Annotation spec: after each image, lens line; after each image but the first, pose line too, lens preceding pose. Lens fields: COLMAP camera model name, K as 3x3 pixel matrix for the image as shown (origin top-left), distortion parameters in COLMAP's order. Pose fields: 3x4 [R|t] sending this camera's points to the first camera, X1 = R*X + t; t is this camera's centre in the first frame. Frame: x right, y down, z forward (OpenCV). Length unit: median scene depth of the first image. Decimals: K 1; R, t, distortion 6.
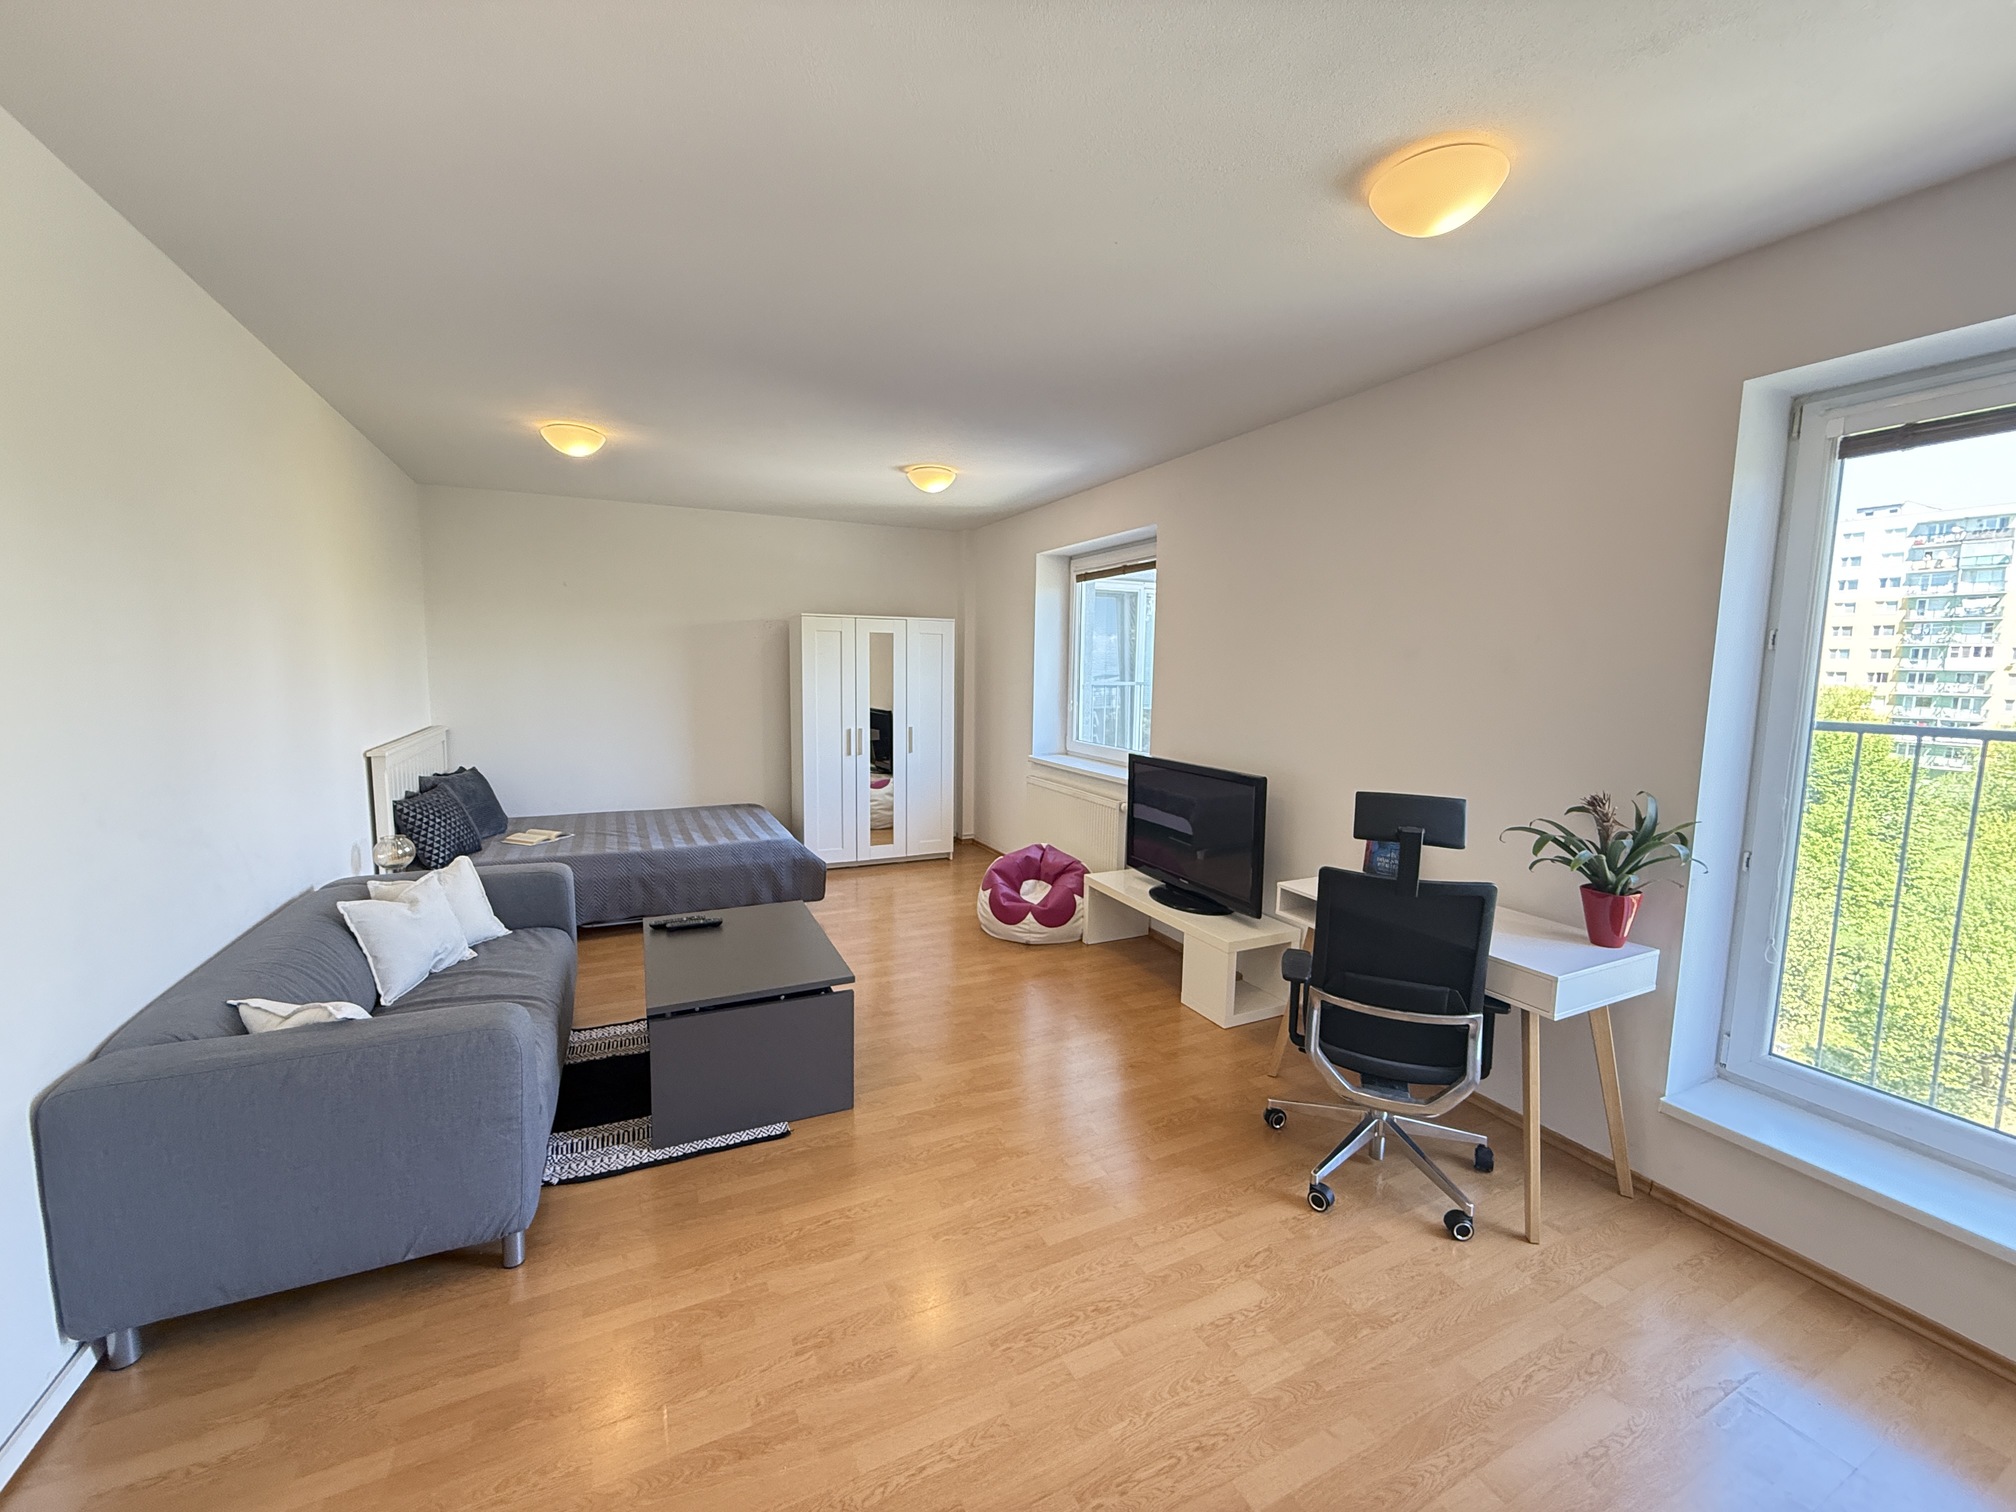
lens RADIAL K [[804.4, 0, 1003.4], [0, 804.4, 749.9], [0, 0, 1]] dist [0.000531, 0.000180]
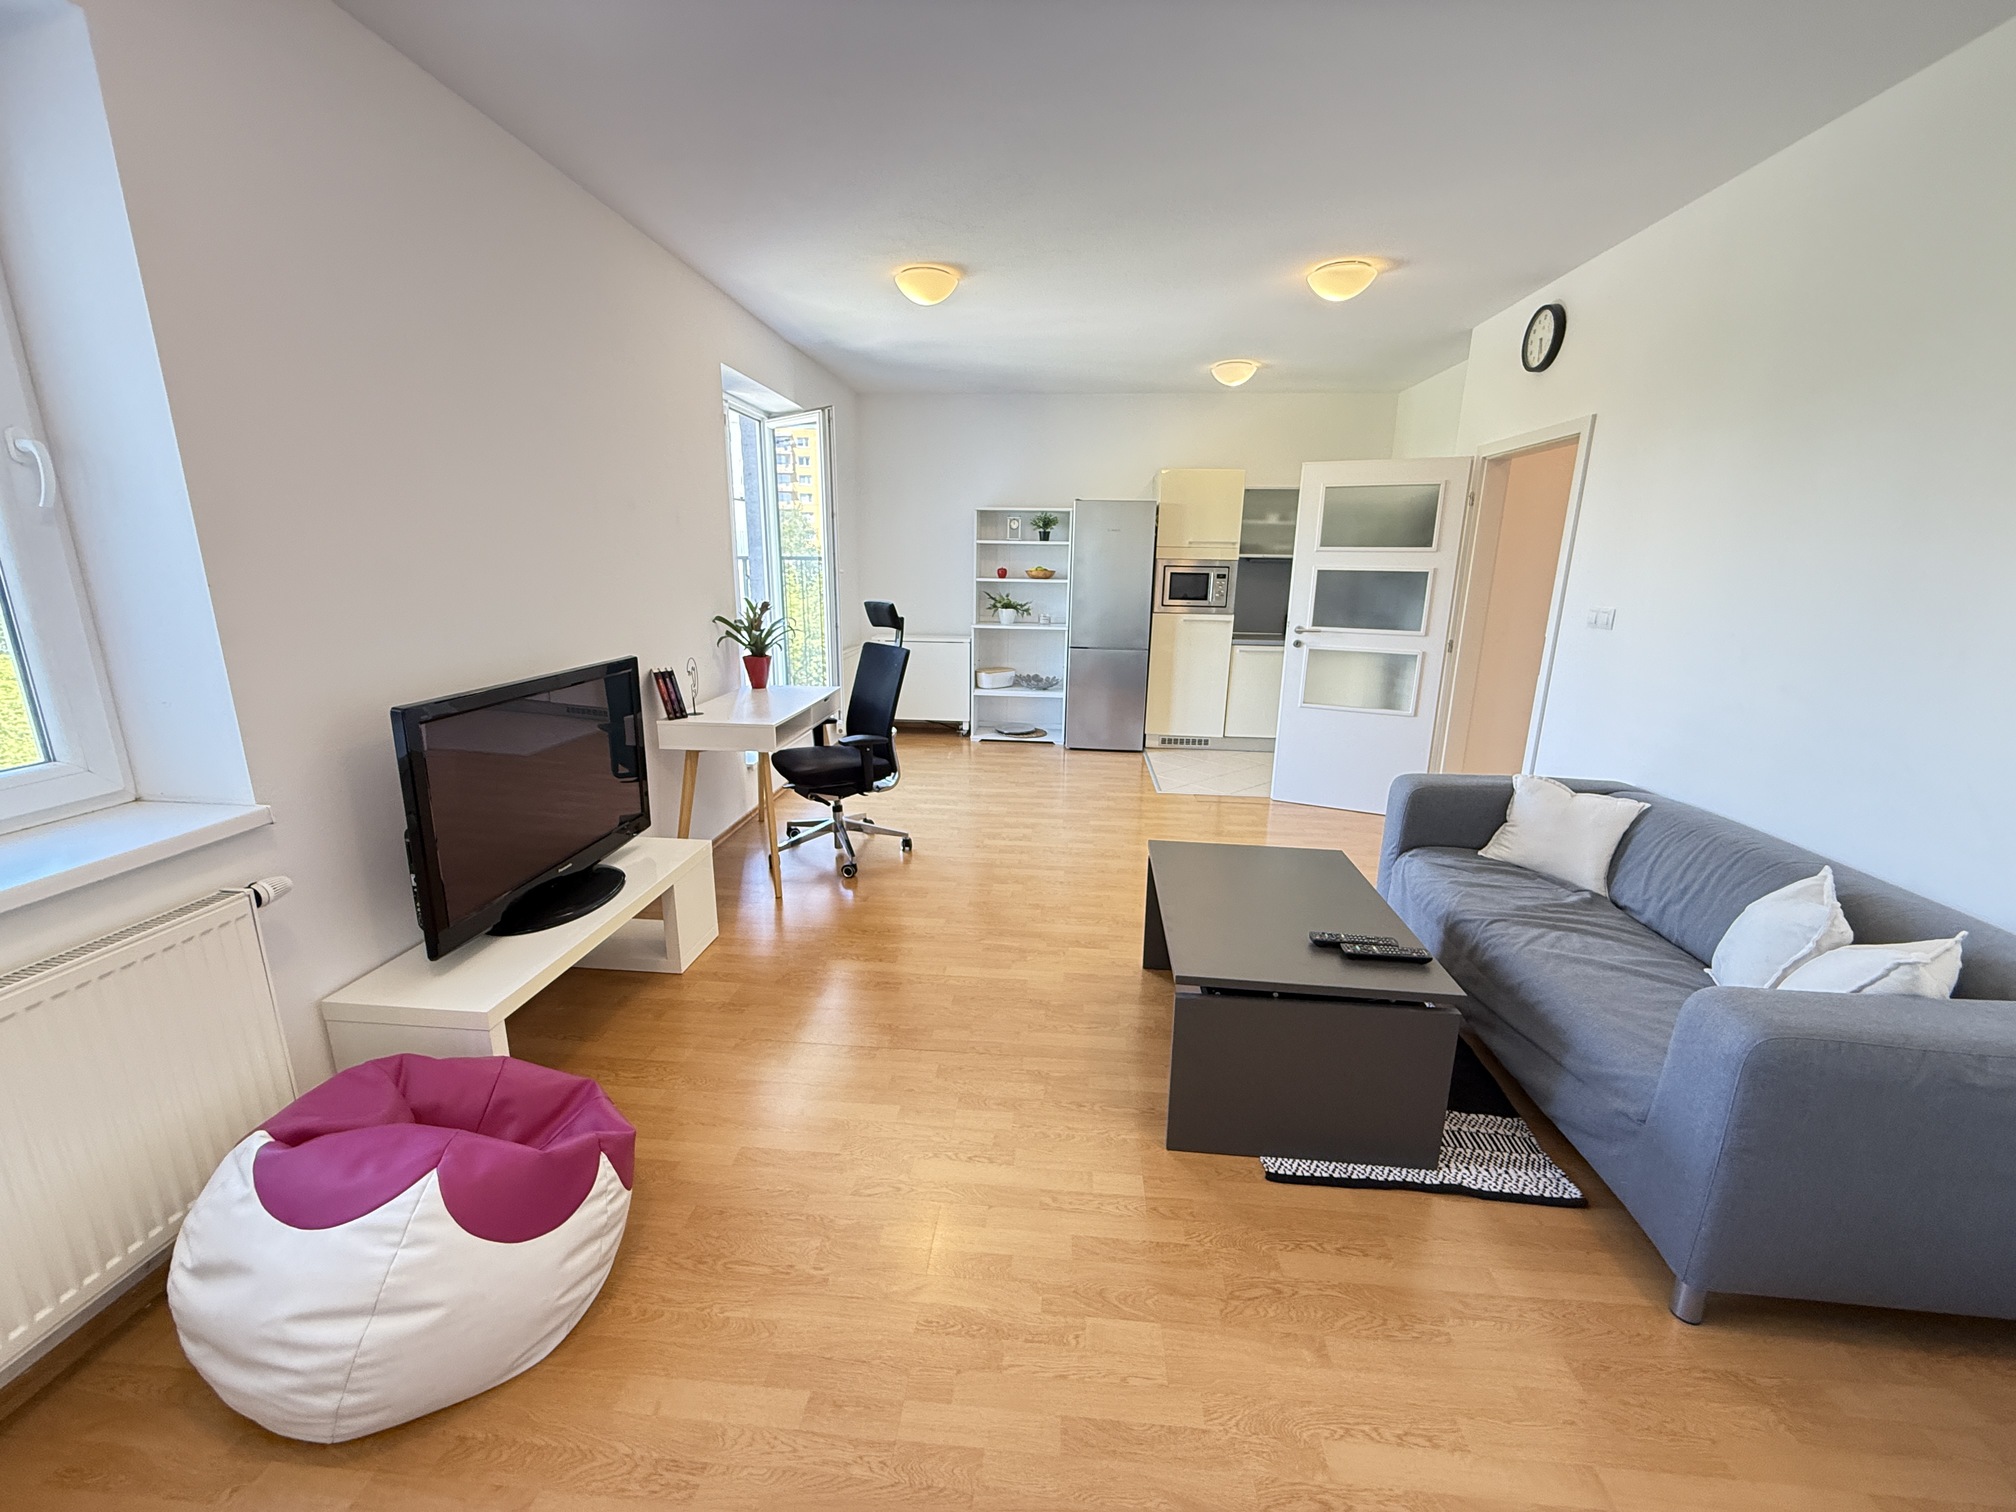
lens RADIAL K [[804.4, 0, 1004.2], [0, 804.4, 750.3], [0, 0, 1]] dist [0.000531, 0.000180]
pose [[-0.858721, -0.144722, 0.491584, -0.595154], [0.030062, 0.943413, 0.330253, -0.195156], [-0.511561, 0.298373, -0.805778, 2.178558]]
